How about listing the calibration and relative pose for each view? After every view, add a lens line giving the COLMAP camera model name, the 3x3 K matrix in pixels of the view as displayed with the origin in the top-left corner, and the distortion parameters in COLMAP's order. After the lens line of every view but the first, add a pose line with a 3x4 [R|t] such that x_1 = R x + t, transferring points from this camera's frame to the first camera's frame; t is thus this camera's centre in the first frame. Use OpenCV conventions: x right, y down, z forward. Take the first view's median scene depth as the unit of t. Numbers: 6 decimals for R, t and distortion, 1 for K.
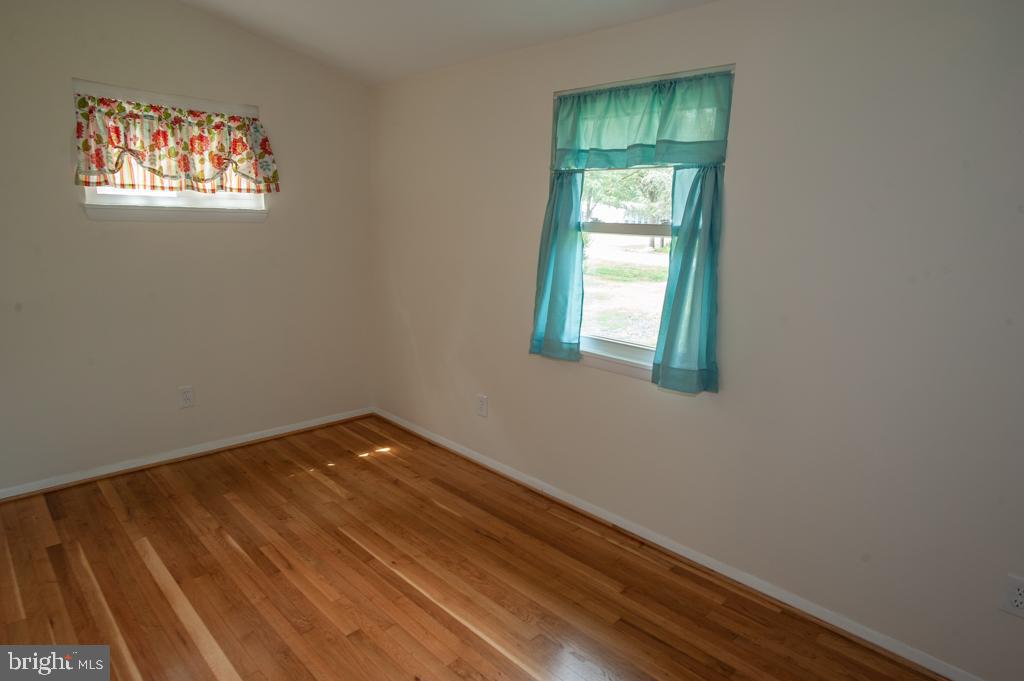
lens RADIAL K [[587.3, 0, 510.6], [0, 587.3, 340.1], [0, 0, 1]] dist [-0.037152, 0.011755]
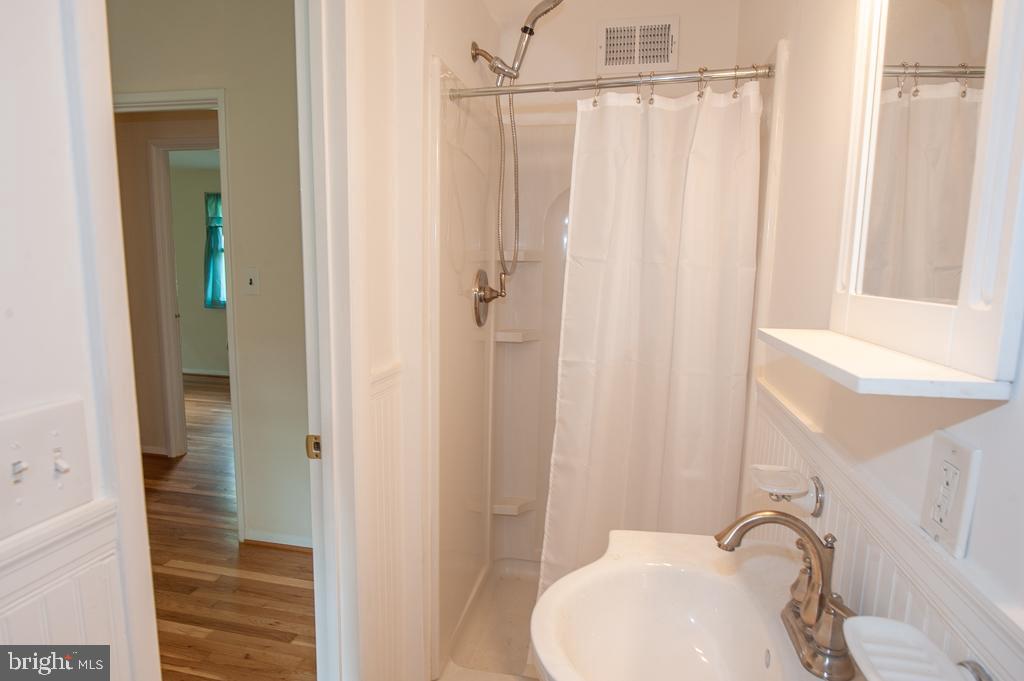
lens RADIAL K [[587.3, 0, 515.6], [0, 587.3, 340.6], [0, 0, 1]] dist [-0.037152, 0.011755]
pose [[0.847204, -0.098724, 0.522015, -0.134336], [0.118771, 0.992909, -0.004980, 0.300568], [-0.517822, 0.066219, 0.852922, -1.499358]]
